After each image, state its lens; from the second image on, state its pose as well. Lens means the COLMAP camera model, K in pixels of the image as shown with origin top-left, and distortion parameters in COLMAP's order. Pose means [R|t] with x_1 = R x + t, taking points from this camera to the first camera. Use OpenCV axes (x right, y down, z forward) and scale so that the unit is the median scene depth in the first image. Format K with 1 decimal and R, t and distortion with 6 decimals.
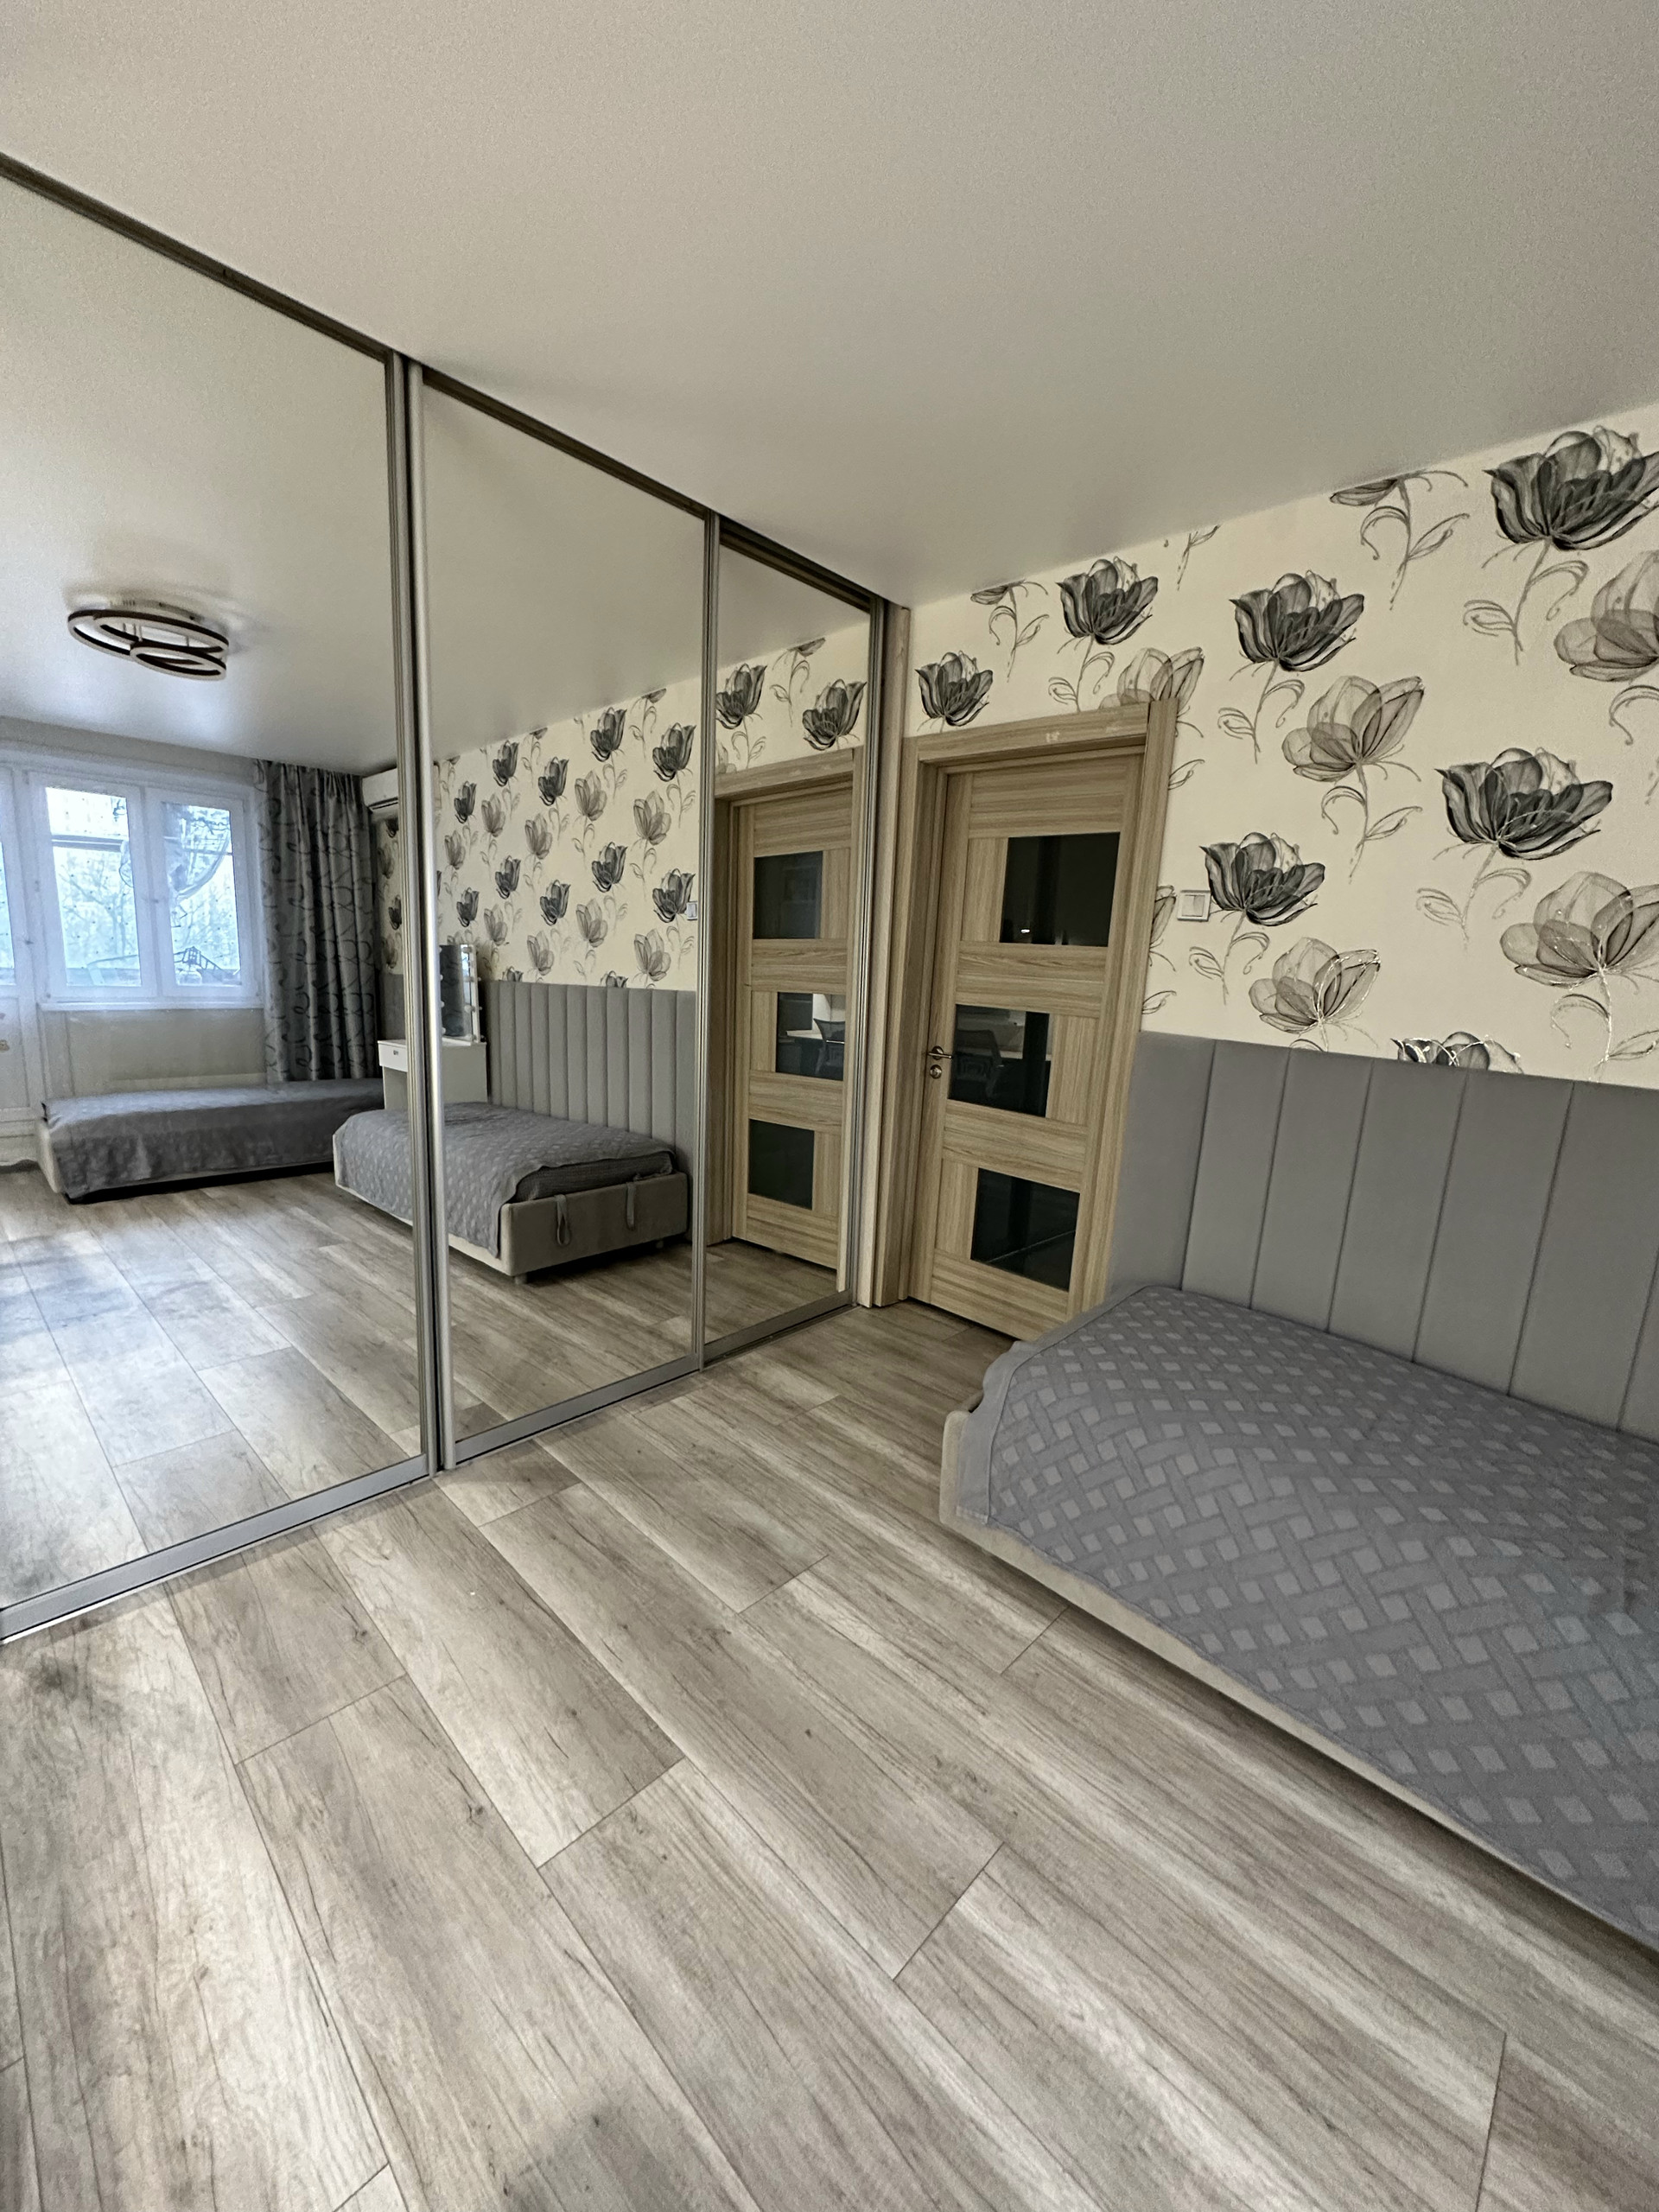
lens RADIAL K [[879.4, 0, 828.4], [0, 879.4, 1104.1], [0, 0, 1]] dist [-0.001435, 0.000402]
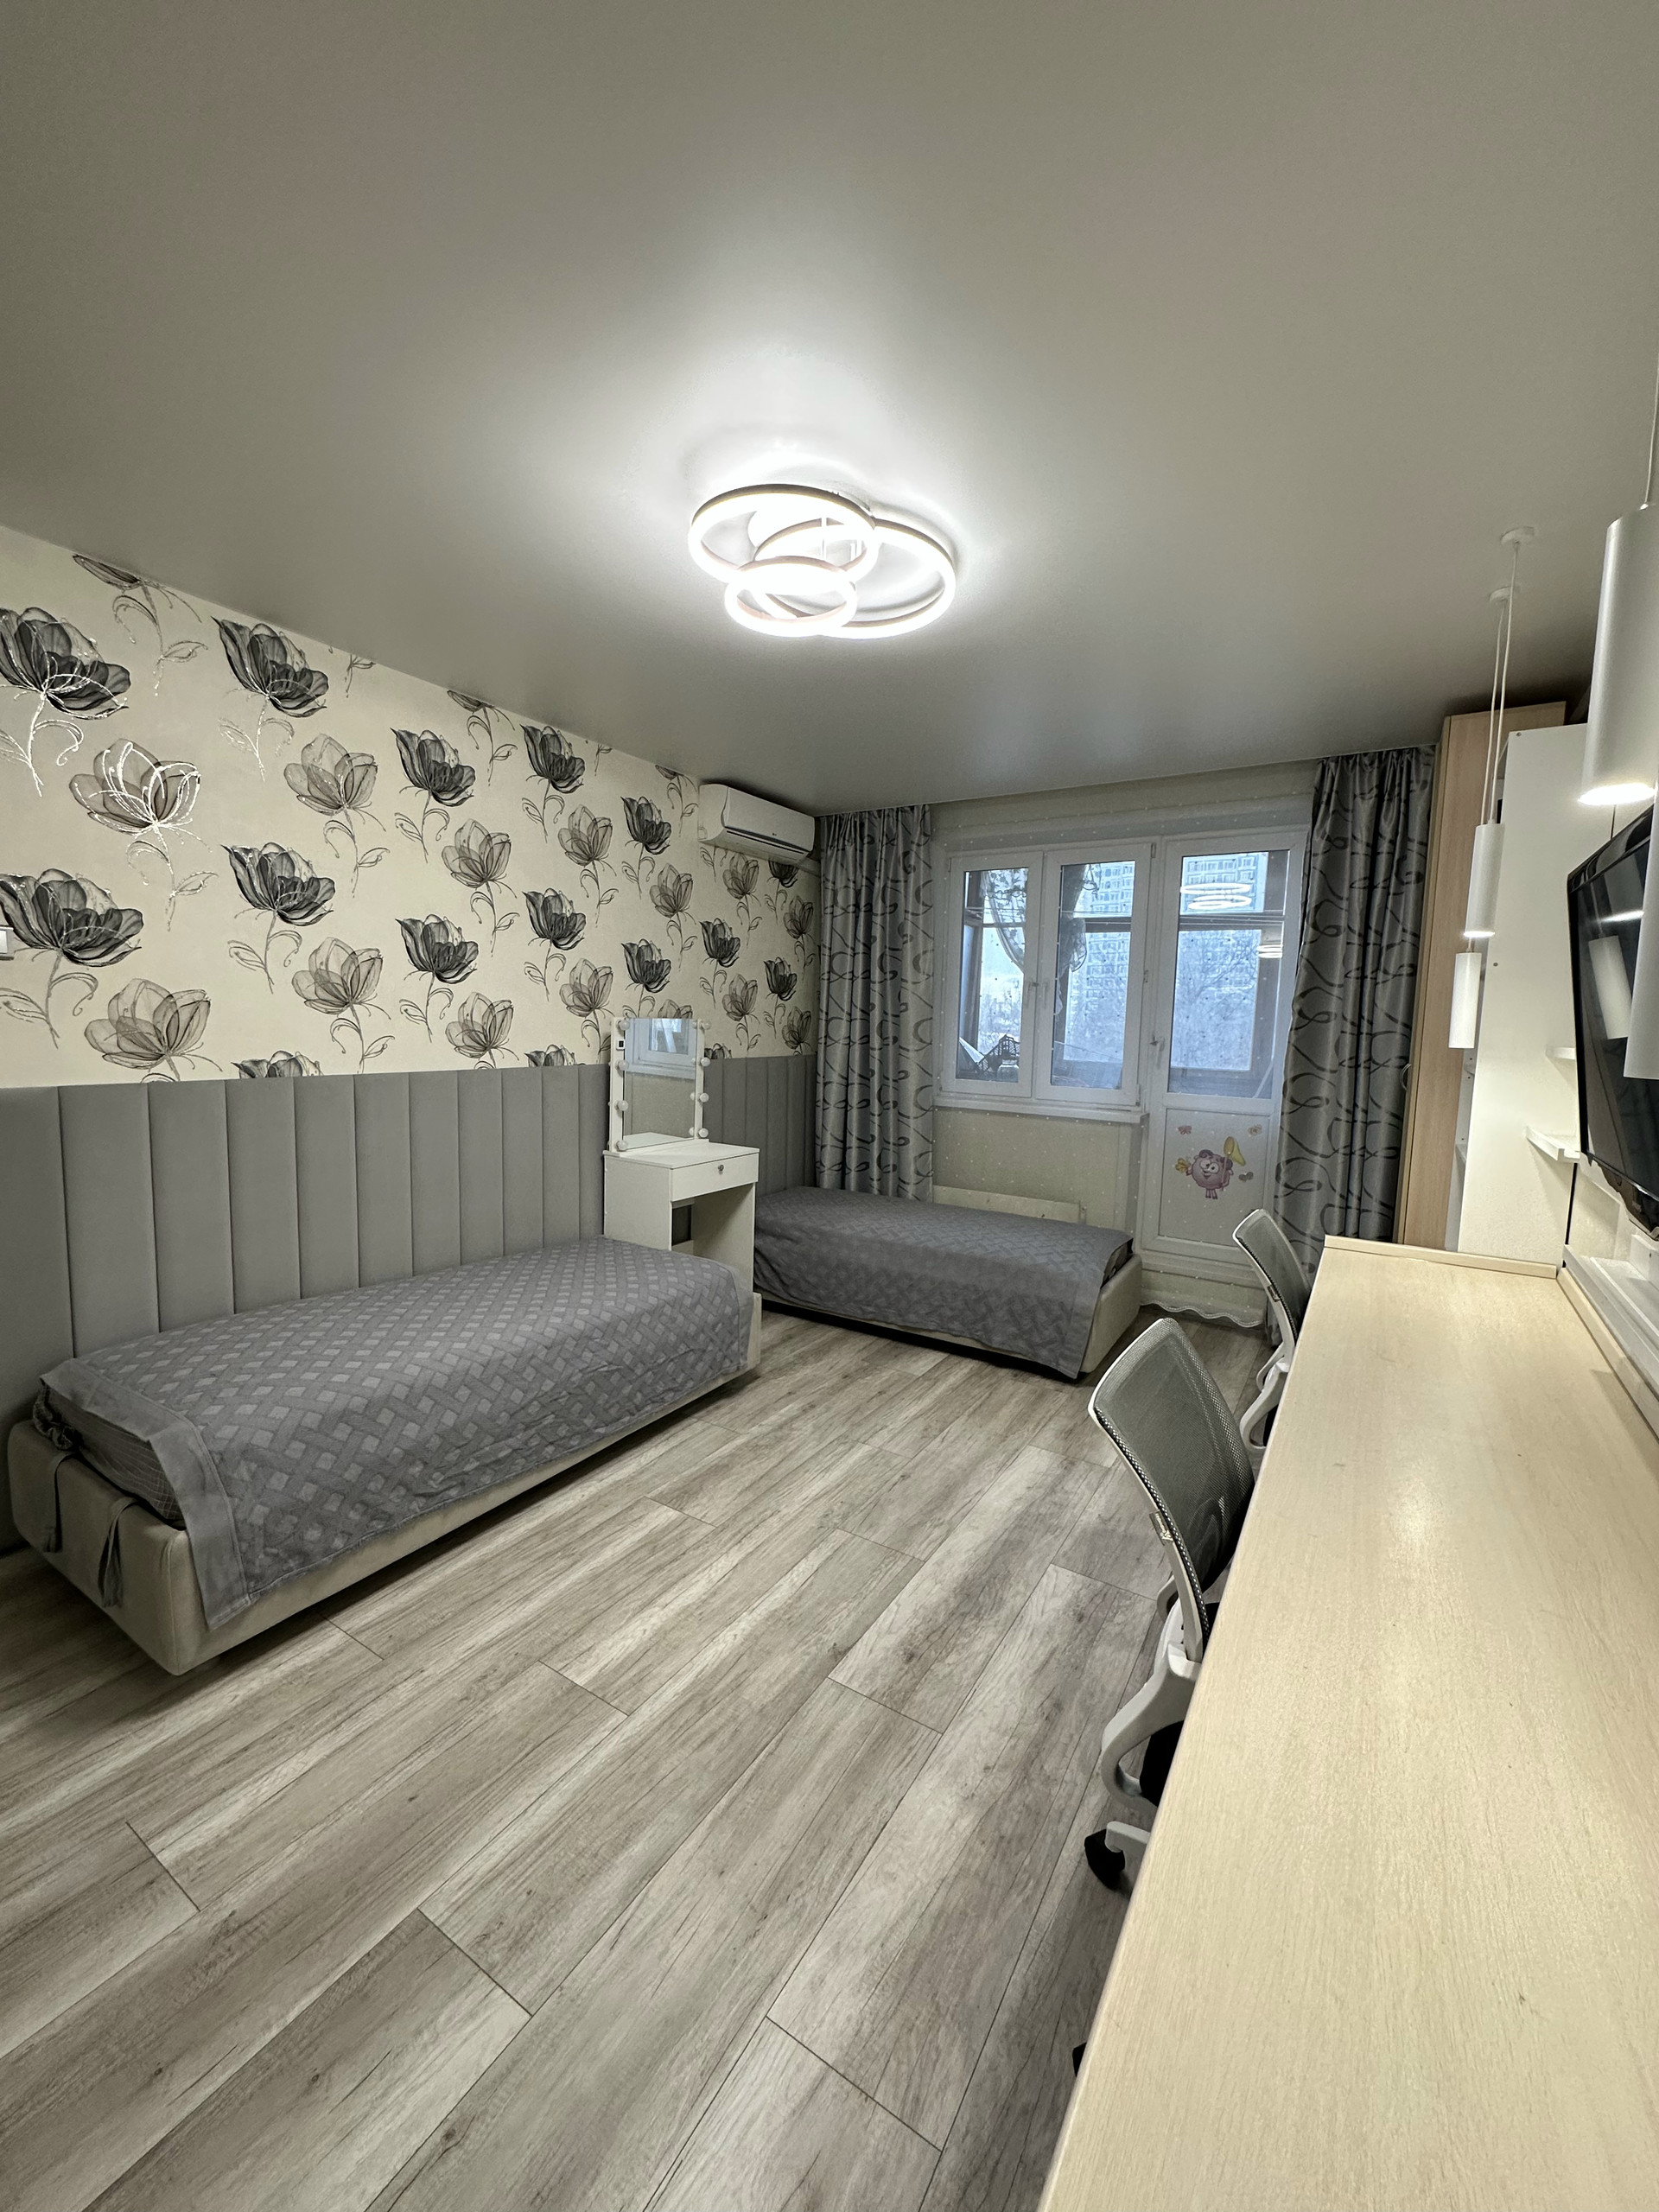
lens RADIAL K [[879.4, 0, 828.5], [0, 879.4, 1106.8], [0, 0, 1]] dist [-0.001435, 0.000402]
pose [[-0.200410, -0.162347, 0.966167, -0.660523], [0.135951, 0.972025, 0.191531, -0.126502], [-0.970234, 0.169737, -0.172732, 0.393912]]
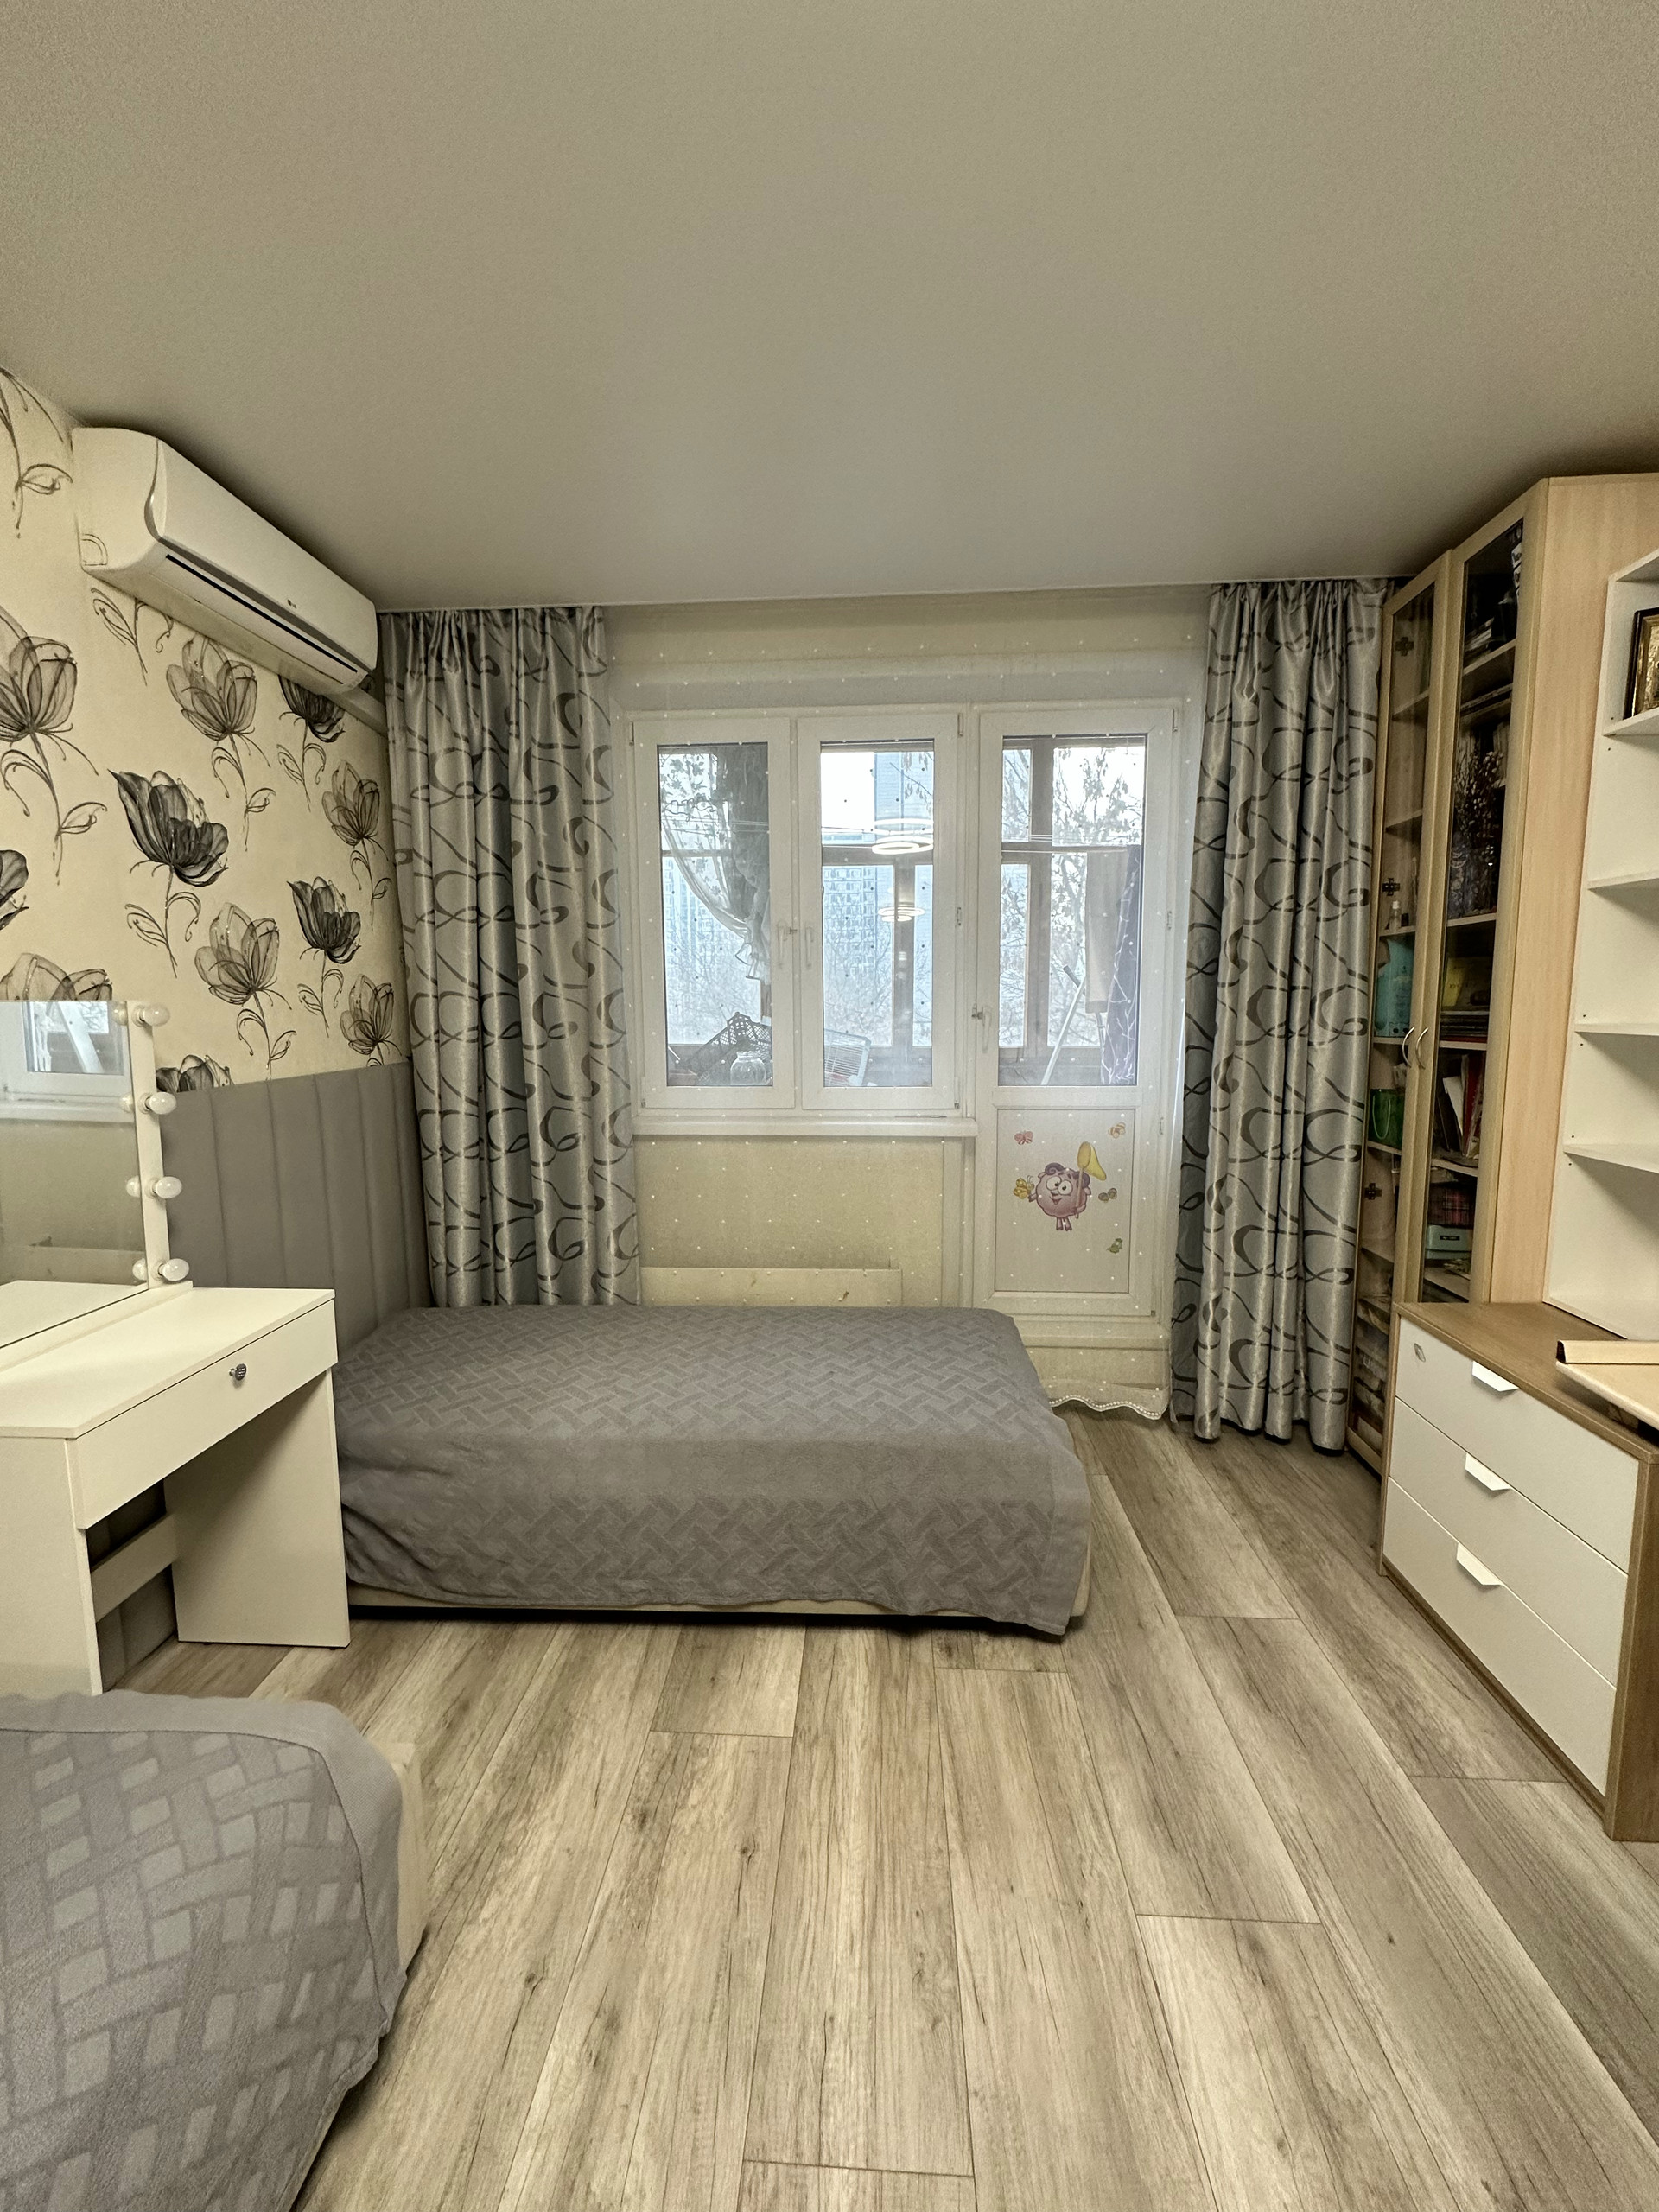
lens RADIAL K [[879.4, 0, 830.2], [0, 879.4, 1103.4], [0, 0, 1]] dist [-0.001435, 0.000402]
pose [[-0.651446, -0.139680, 0.745726, 0.223264], [0.104943, 0.956869, 0.270905, -0.048083], [-0.751402, 0.254739, -0.608690, 0.339319]]
